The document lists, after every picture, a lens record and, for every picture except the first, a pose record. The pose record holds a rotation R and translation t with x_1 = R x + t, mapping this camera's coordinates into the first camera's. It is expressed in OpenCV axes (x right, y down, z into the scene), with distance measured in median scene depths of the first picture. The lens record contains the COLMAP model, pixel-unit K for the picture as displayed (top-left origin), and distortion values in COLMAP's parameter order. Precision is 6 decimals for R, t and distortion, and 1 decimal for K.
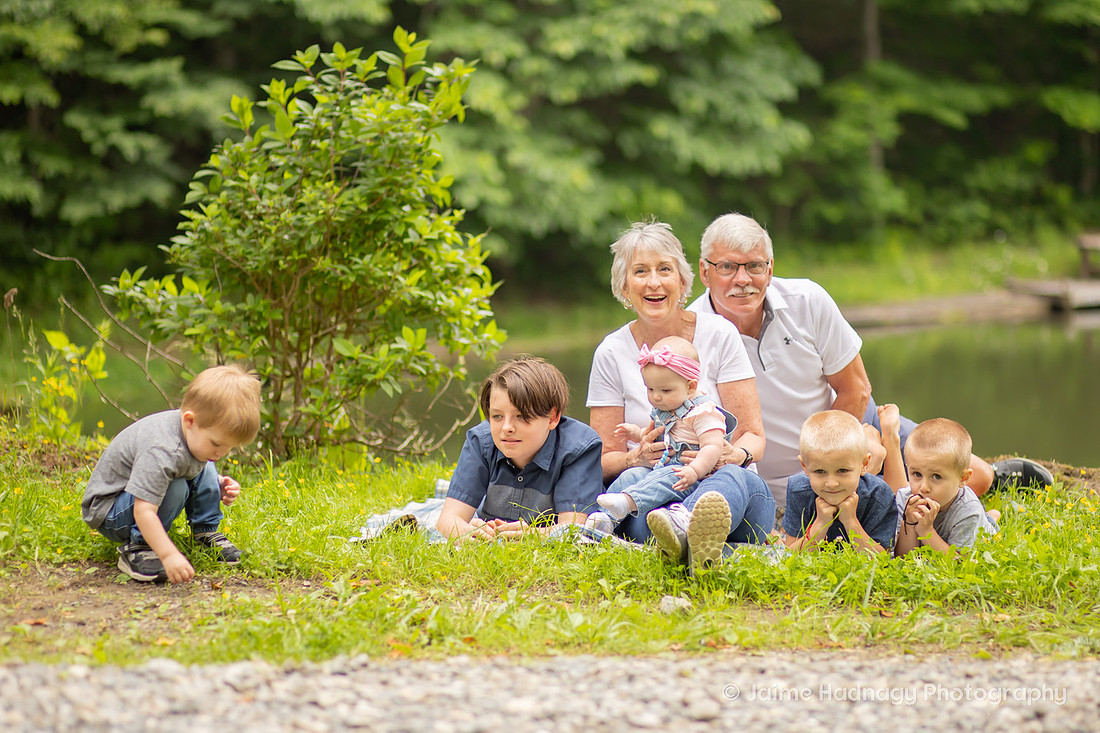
lens RADIAL K [[2768.3, 0, 481.4], [0, 2768.3, 471.6], [0, 0, 1]] dist [-0.148327, -0.460824]
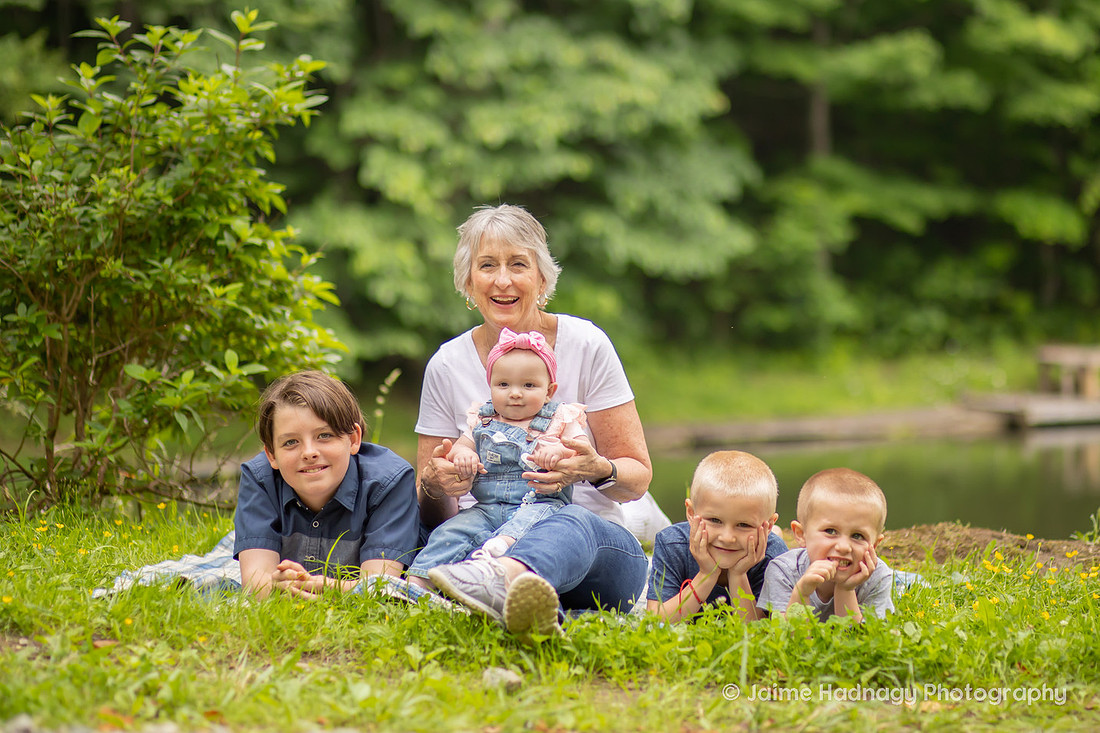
lens RADIAL K [[2888.8, 0, 550.0], [0, 2888.8, 366.5], [0, 0, 1]] dist [-0.065268, -1.083234]
pose [[0.998576, 0.027298, 0.045840, 0.032927], [-0.023541, 0.996470, -0.080586, 0.019200], [-0.047878, 0.079392, 0.995693, 0.150516]]
